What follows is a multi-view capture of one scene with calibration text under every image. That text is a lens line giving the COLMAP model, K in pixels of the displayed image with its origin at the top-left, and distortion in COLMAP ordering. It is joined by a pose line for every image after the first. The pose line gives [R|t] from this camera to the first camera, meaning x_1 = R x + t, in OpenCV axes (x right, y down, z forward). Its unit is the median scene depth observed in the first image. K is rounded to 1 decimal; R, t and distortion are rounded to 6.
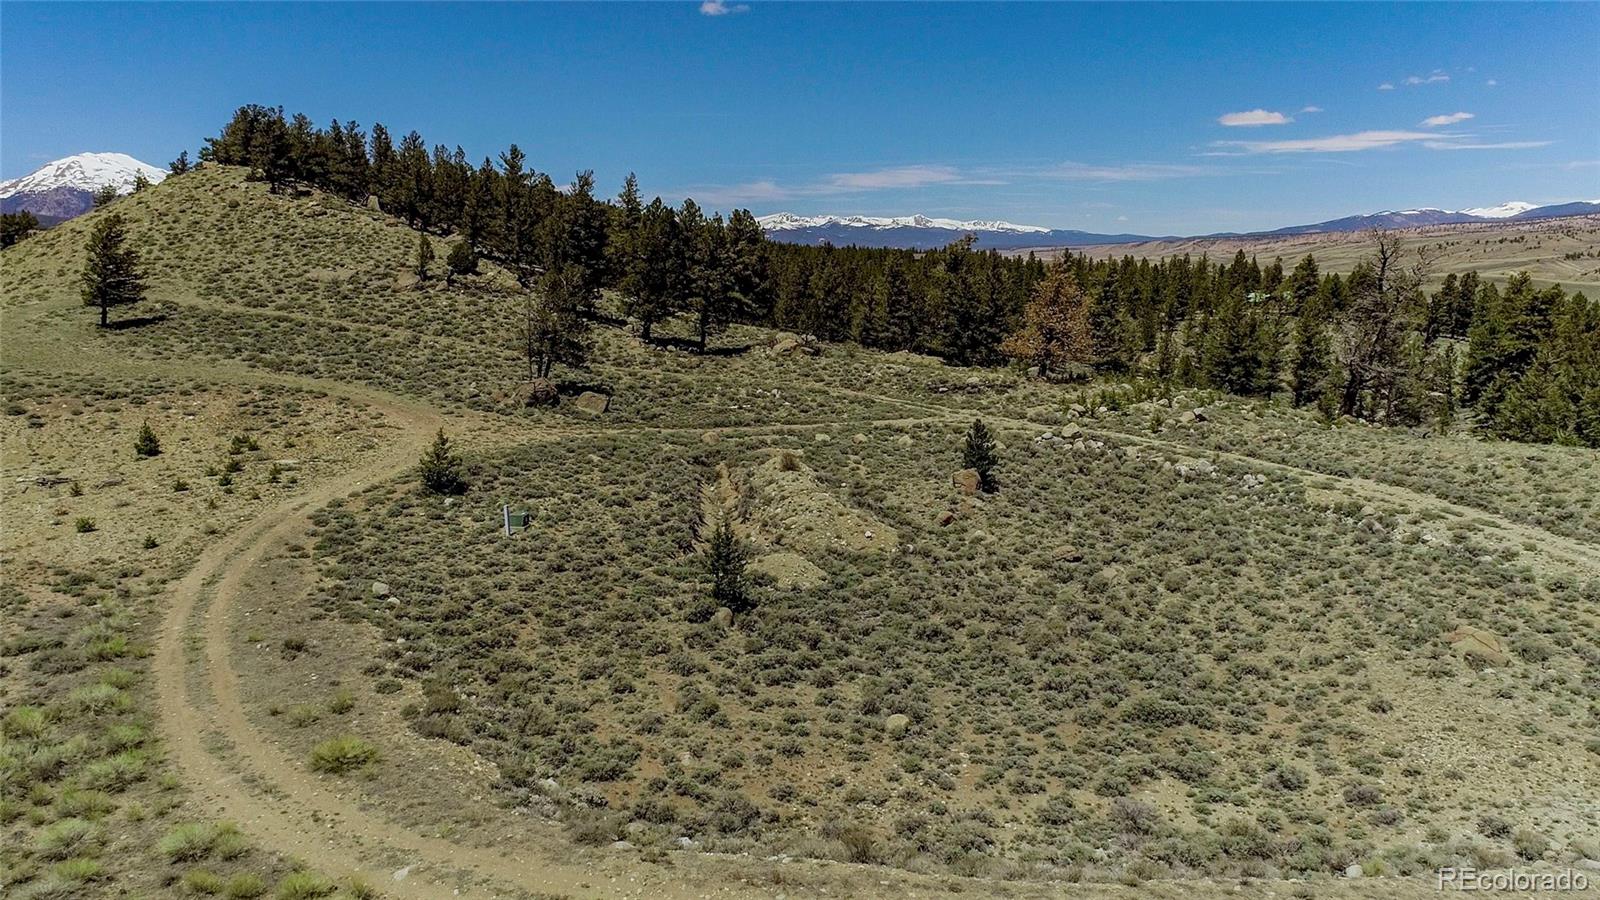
lens RADIAL K [[1173.1, 0, 795.3], [0, 1173.1, 448.6], [0, 0, 1]] dist [-0.010753, 0.005401]
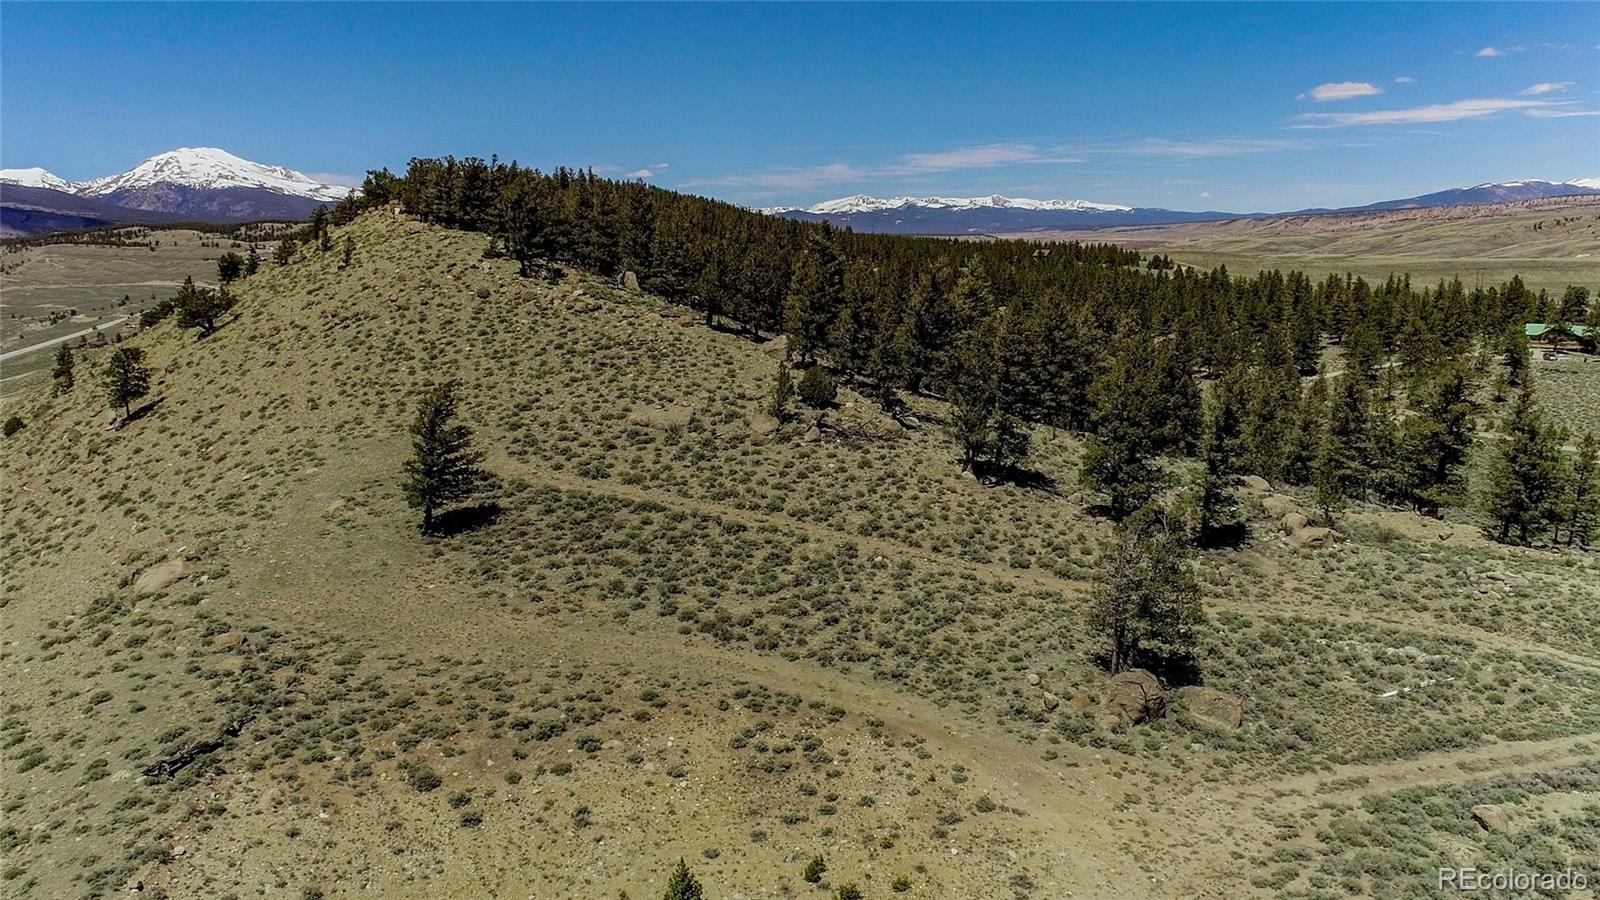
lens RADIAL K [[1174.3, 0, 800.0], [0, 1174.3, 450.0], [0, 0, 1]] dist [-0.011175, 0.006839]
pose [[0.998089, -0.002658, -0.061738, -0.287688], [0.003586, 0.999882, 0.014936, -0.153750], [0.061691, -0.015129, 0.997981, 0.252564]]
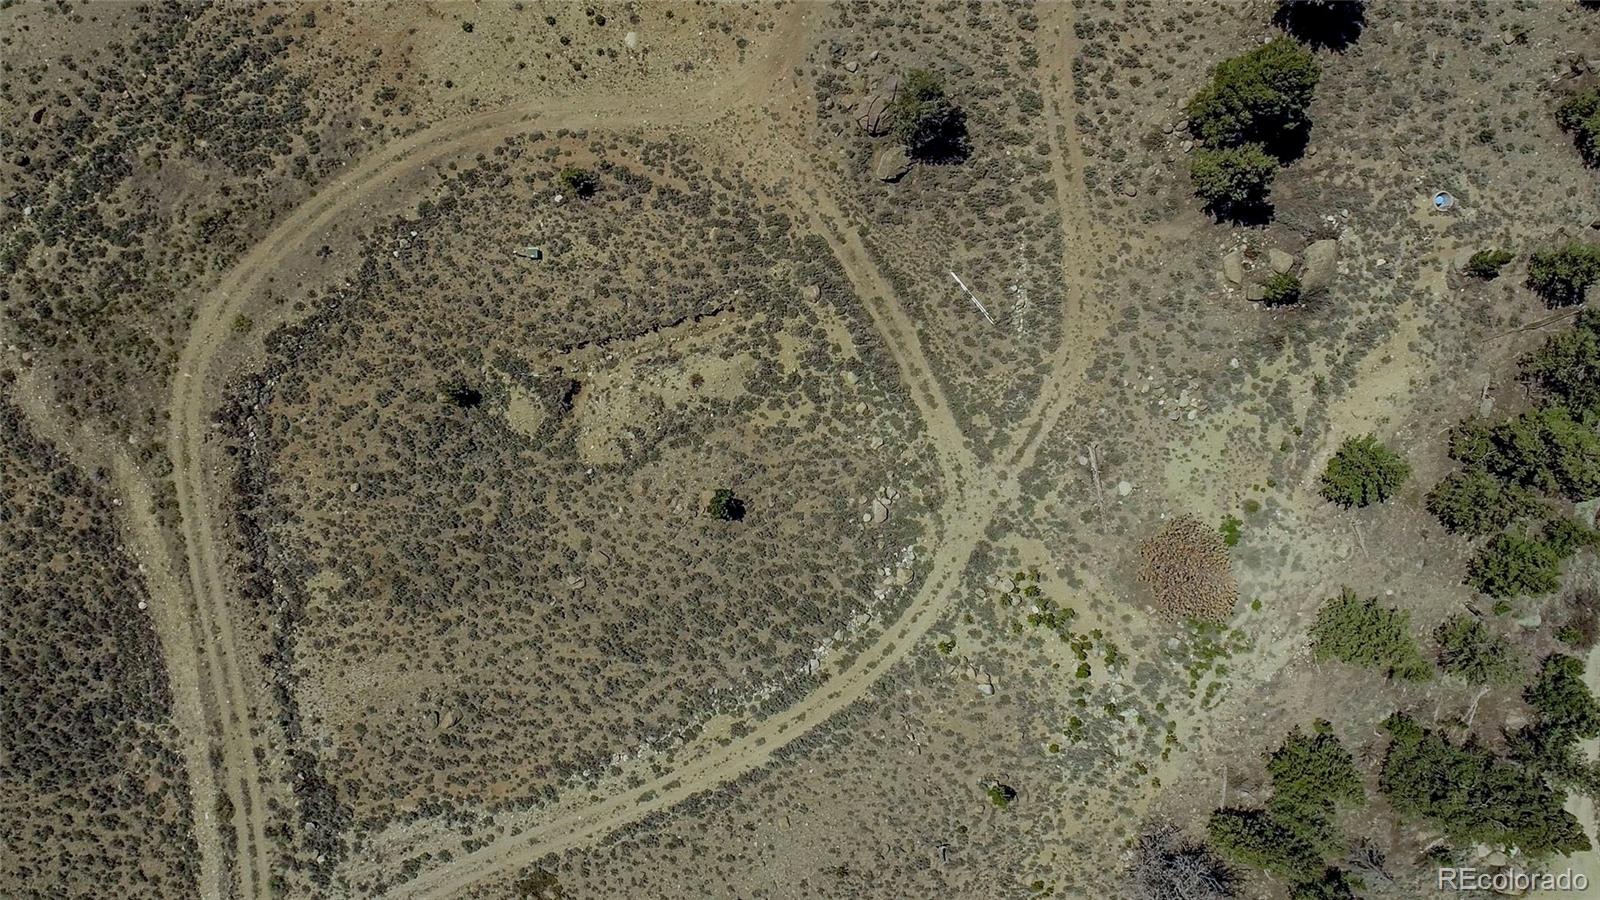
lens RADIAL K [[1173.1, 0, 795.3], [0, 1173.1, 448.6], [0, 0, 1]] dist [-0.010753, 0.005401]
pose [[0.183174, 0.982900, 0.018838, 0.045551], [-0.181123, 0.014908, 0.983347, -0.887053], [0.966251, -0.183535, 0.180756, 0.515474]]
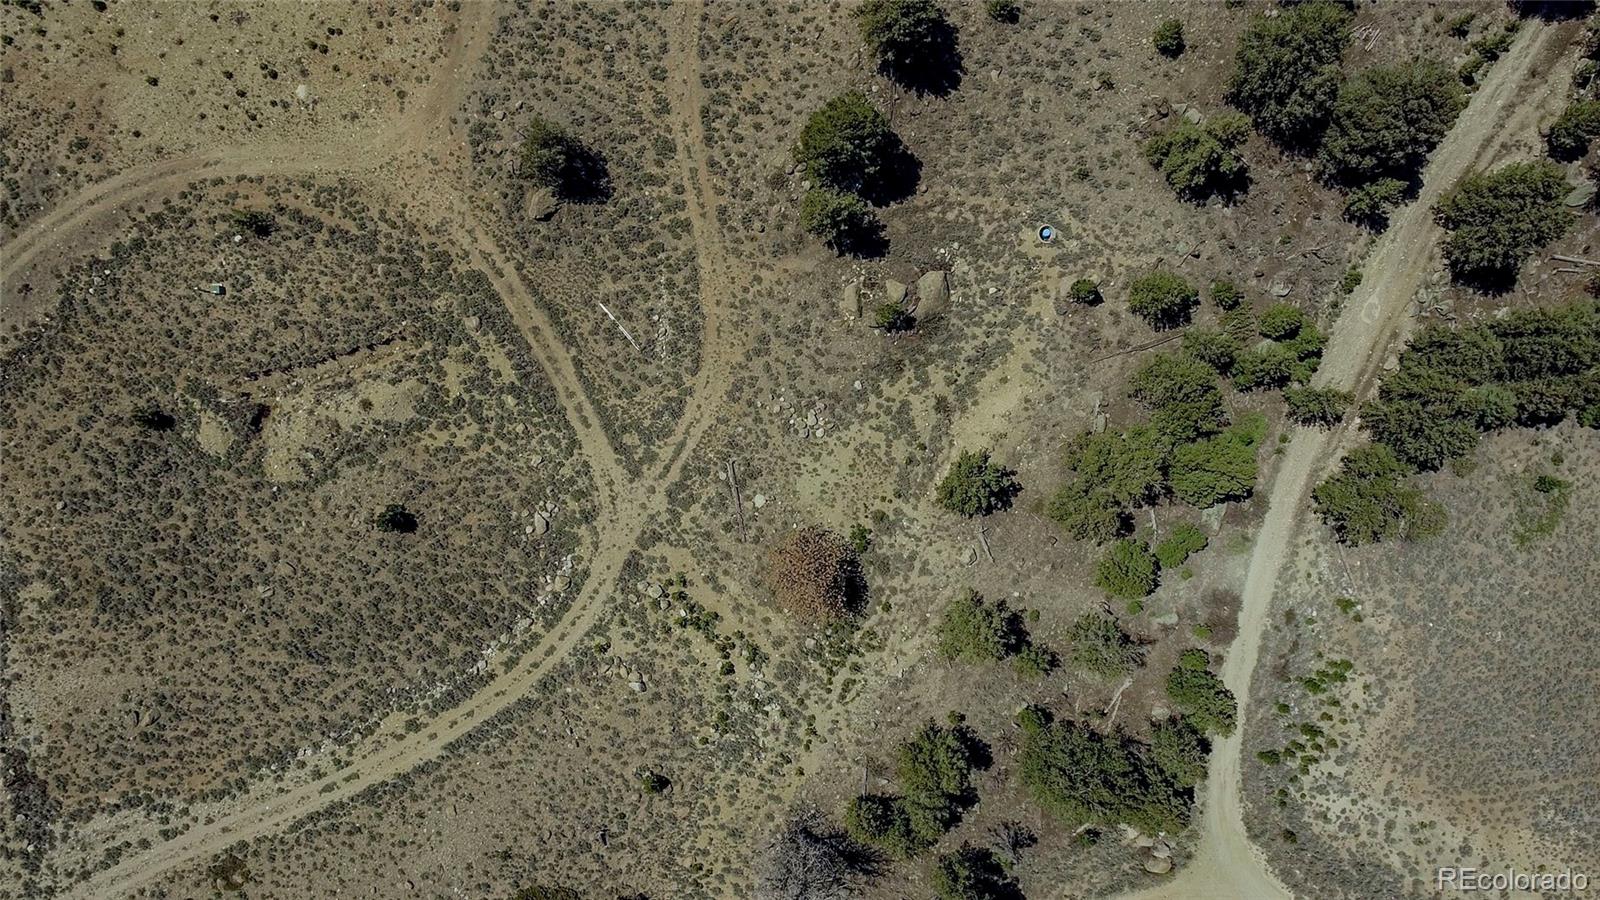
lens RADIAL K [[1173.1, 0, 795.3], [0, 1173.1, 448.6], [0, 0, 1]] dist [-0.010753, 0.005401]
pose [[0.191611, 0.981221, 0.022127, 0.079777], [-0.182292, 0.013427, 0.983153, -1.013553], [0.964393, -0.192417, 0.181442, 0.774133]]
